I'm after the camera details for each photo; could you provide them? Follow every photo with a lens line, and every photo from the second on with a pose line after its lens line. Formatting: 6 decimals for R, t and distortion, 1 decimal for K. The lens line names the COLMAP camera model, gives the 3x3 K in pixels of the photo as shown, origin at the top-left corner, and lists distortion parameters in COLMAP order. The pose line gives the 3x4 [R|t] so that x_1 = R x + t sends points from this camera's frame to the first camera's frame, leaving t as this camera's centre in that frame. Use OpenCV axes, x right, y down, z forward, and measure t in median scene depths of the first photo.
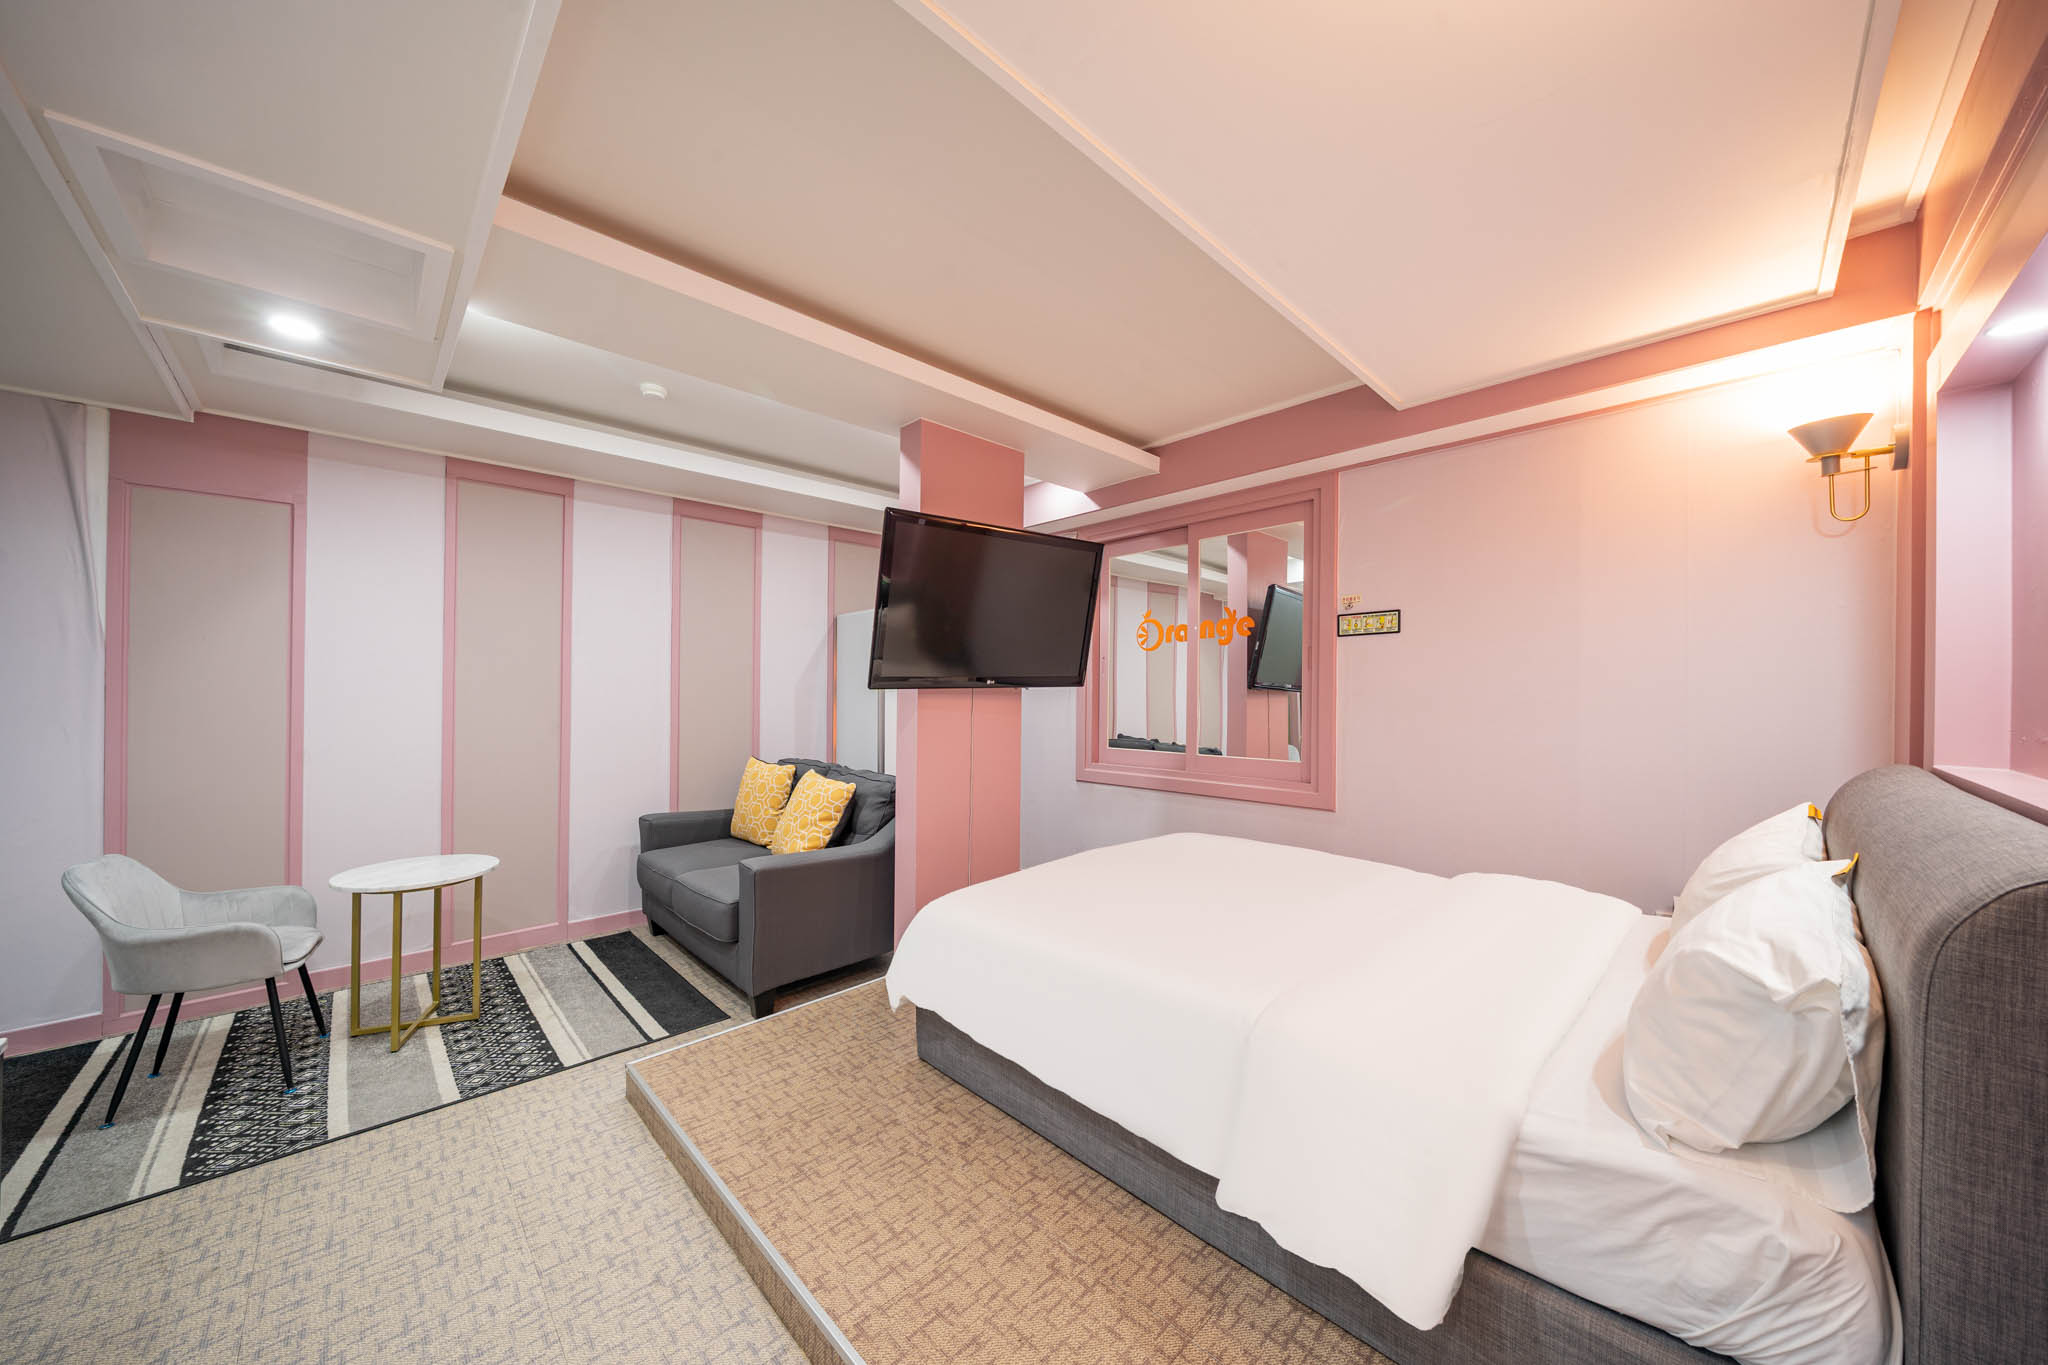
lens RADIAL K [[698.7, 0, 1023.6], [0, 698.7, 684.0], [0, 0, 1]] dist [-0.000005, 0.000059]
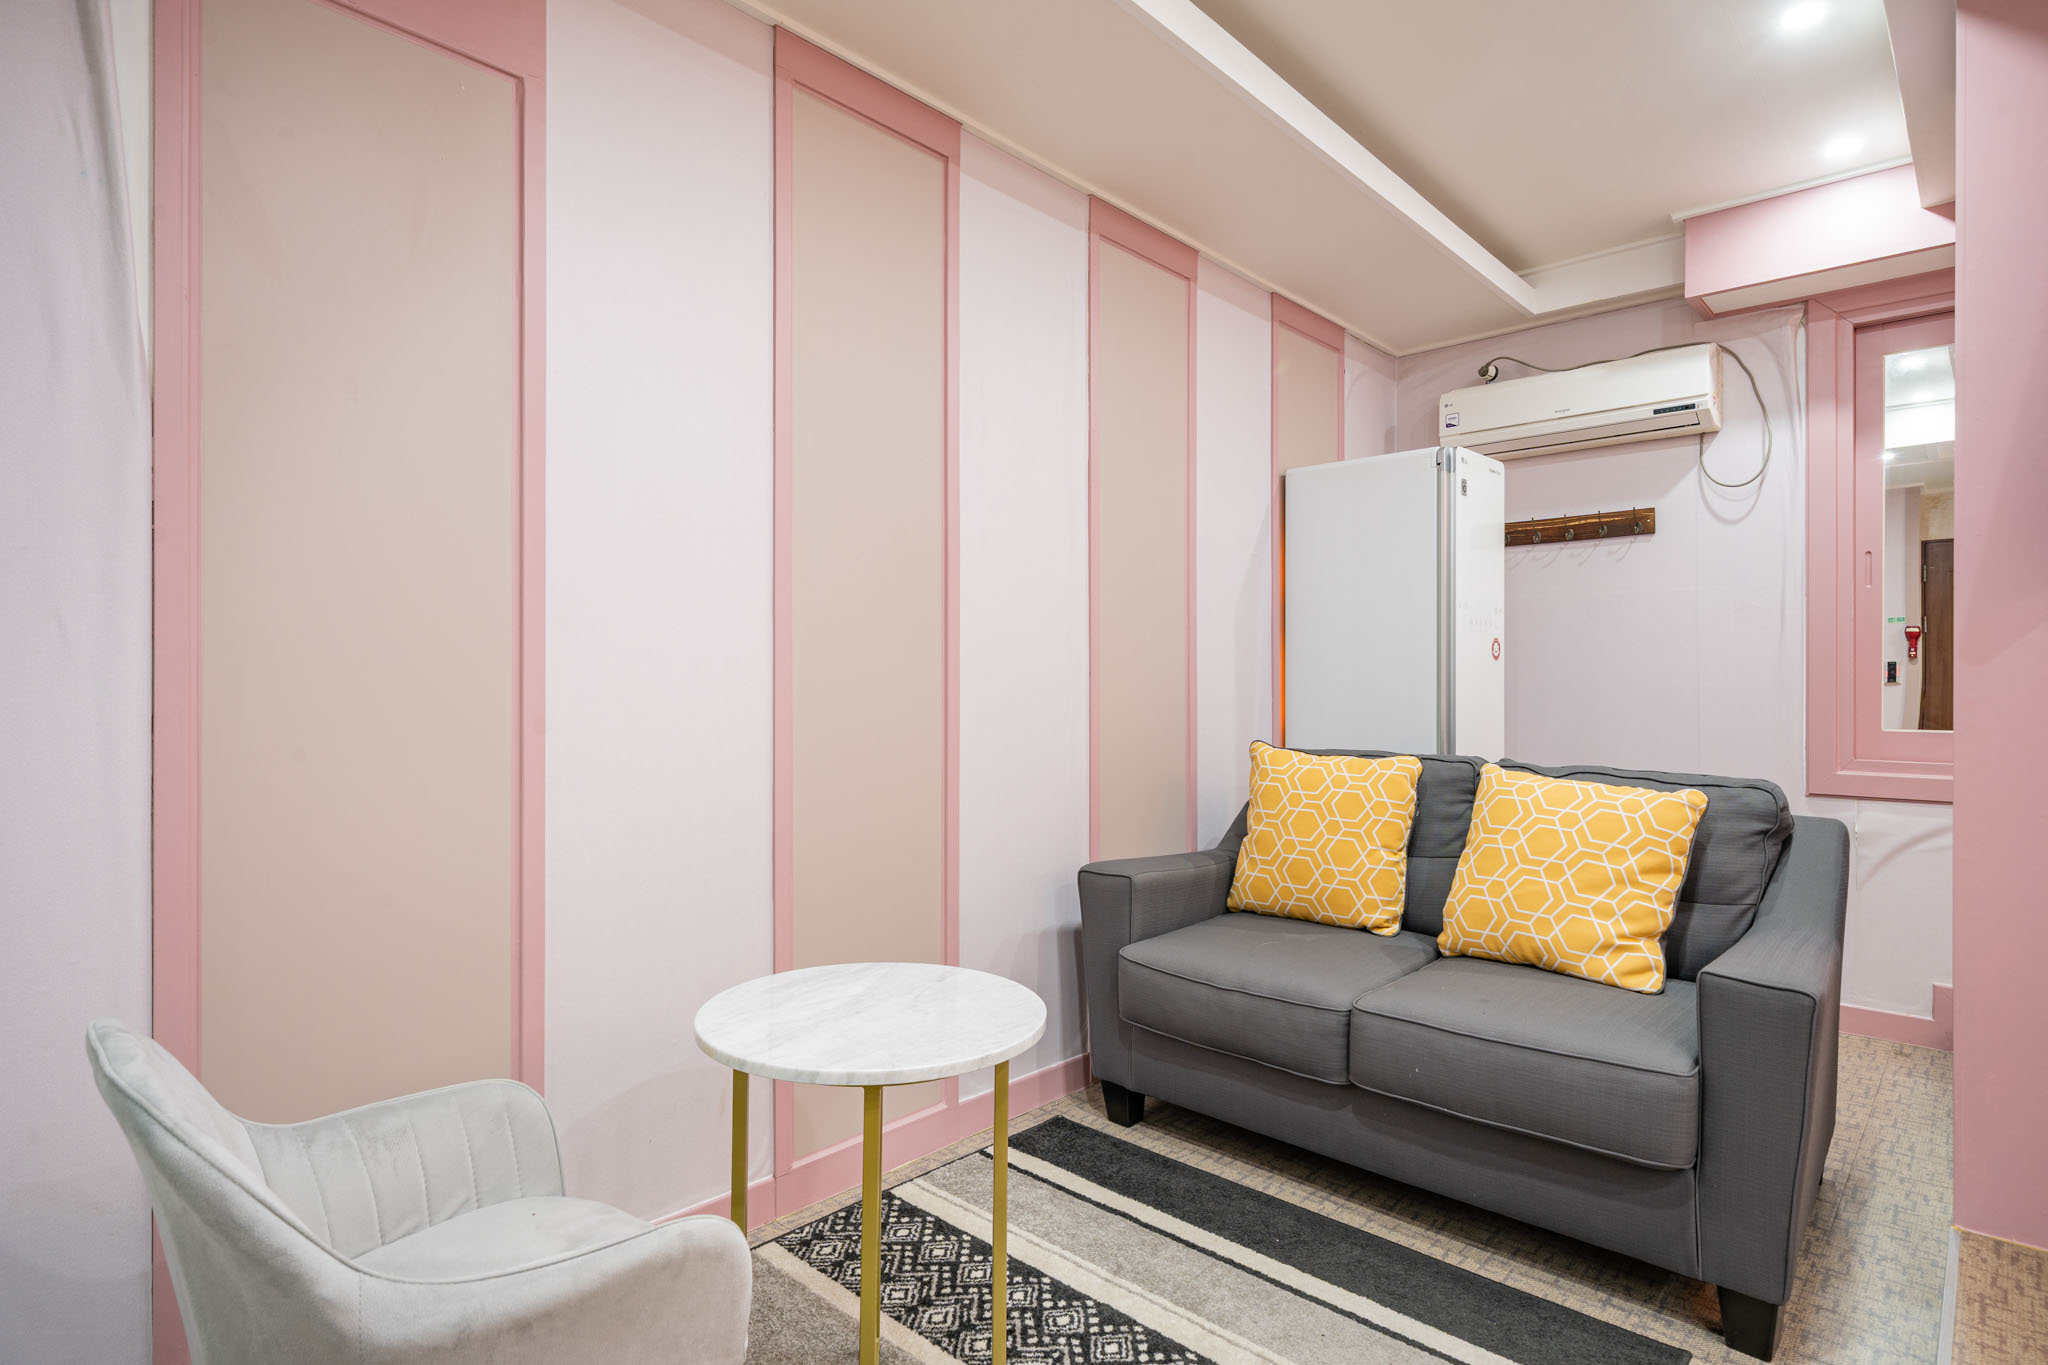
lens RADIAL K [[1061.6, 0, 1024.8], [0, 1061.6, 683.1], [0, 0, 1]] dist [-0.003078, -0.000532]
pose [[0.998449, 0.005026, 0.055451, -0.694861], [-0.005610, 0.999930, 0.010380, 0.067097], [-0.055395, -0.010675, 0.998407, 0.336367]]
